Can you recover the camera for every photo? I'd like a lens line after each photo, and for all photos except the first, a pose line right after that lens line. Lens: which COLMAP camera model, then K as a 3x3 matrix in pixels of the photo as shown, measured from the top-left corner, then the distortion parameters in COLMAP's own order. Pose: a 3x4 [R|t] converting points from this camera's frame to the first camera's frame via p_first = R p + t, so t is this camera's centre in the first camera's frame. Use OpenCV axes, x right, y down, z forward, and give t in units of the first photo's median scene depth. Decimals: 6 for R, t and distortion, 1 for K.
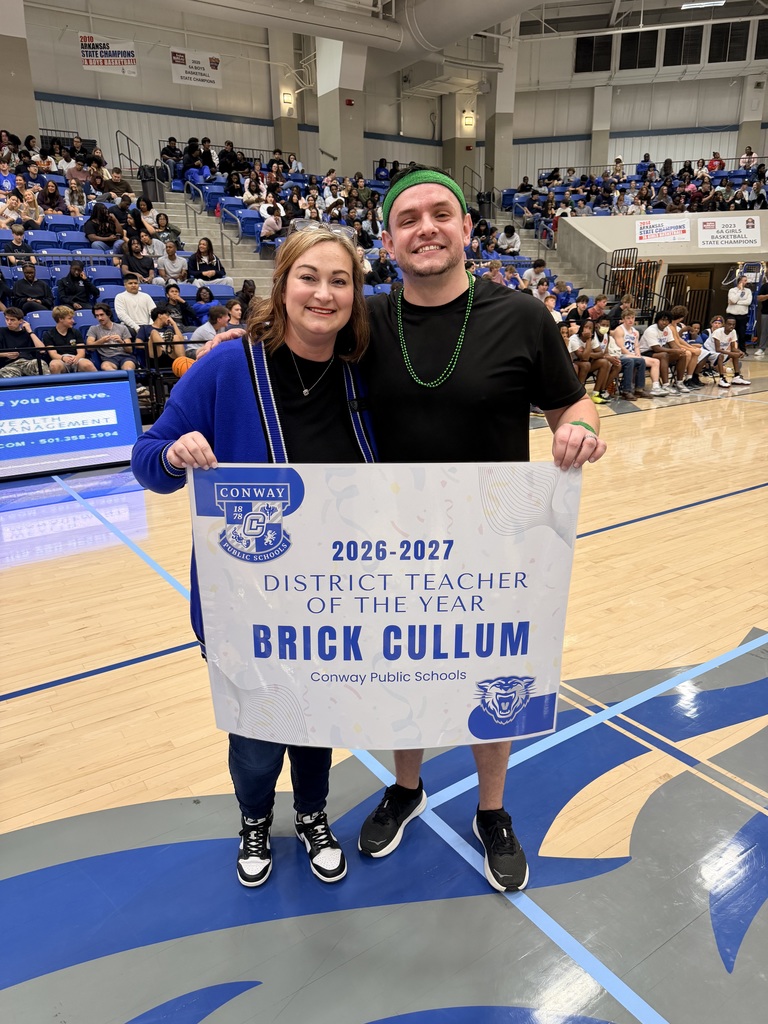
lens RADIAL K [[774.3, 0, 374.1], [0, 774.3, 515.7], [0, 0, 1]] dist [0.030284, -0.010429]
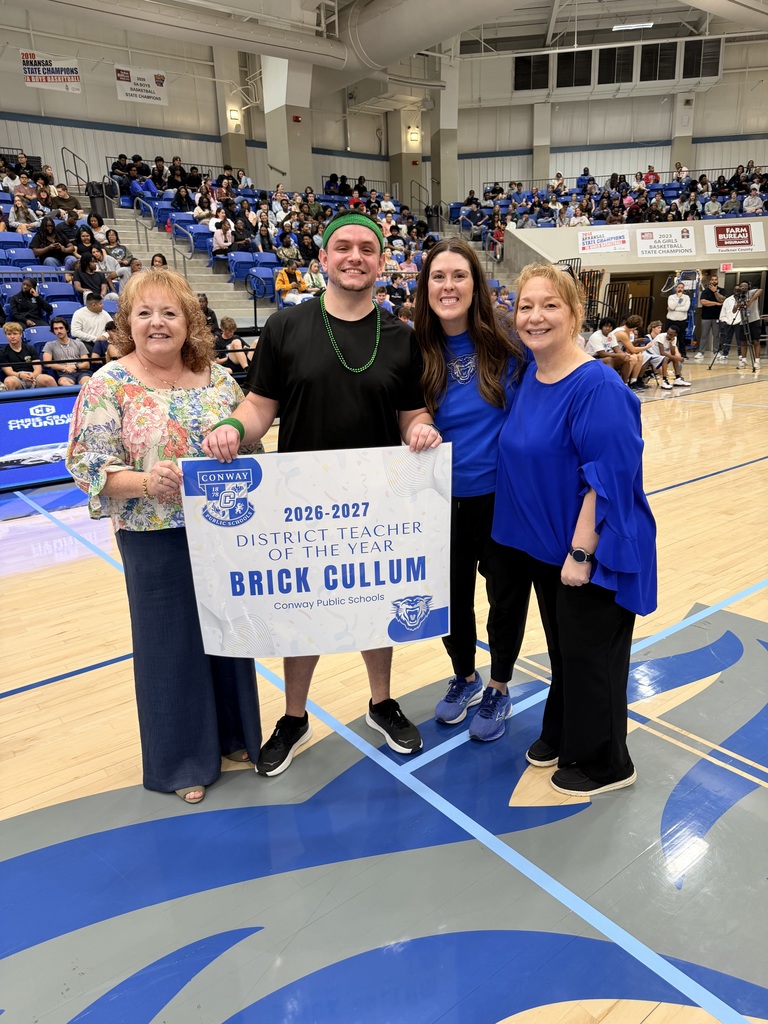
lens RADIAL K [[774.3, 0, 382.6], [0, 774.3, 511.1], [0, 0, 1]] dist [0.030284, -0.010429]
pose [[0.997406, -0.033920, 0.063485, -0.001858], [0.035195, 0.999199, -0.019064, 0.002774], [-0.062787, 0.021249, 0.997801, -0.007804]]
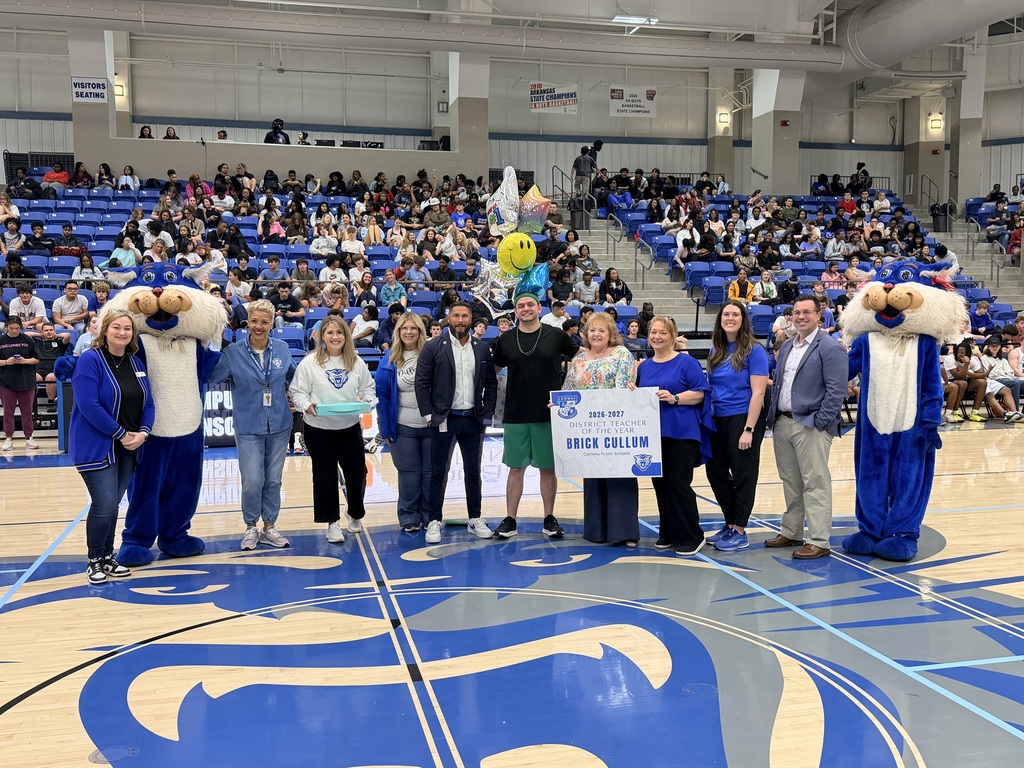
lens RADIAL K [[992.3, 0, 508.8], [0, 992.3, 381.7], [0, 0, 1]] dist [-0.008538, 0.000000]
pose [[0.943294, 0.037516, -0.329831, 0.075773], [-0.101530, 0.978585, -0.179062, 0.053402], [0.316050, 0.202396, 0.926902, -0.230640]]
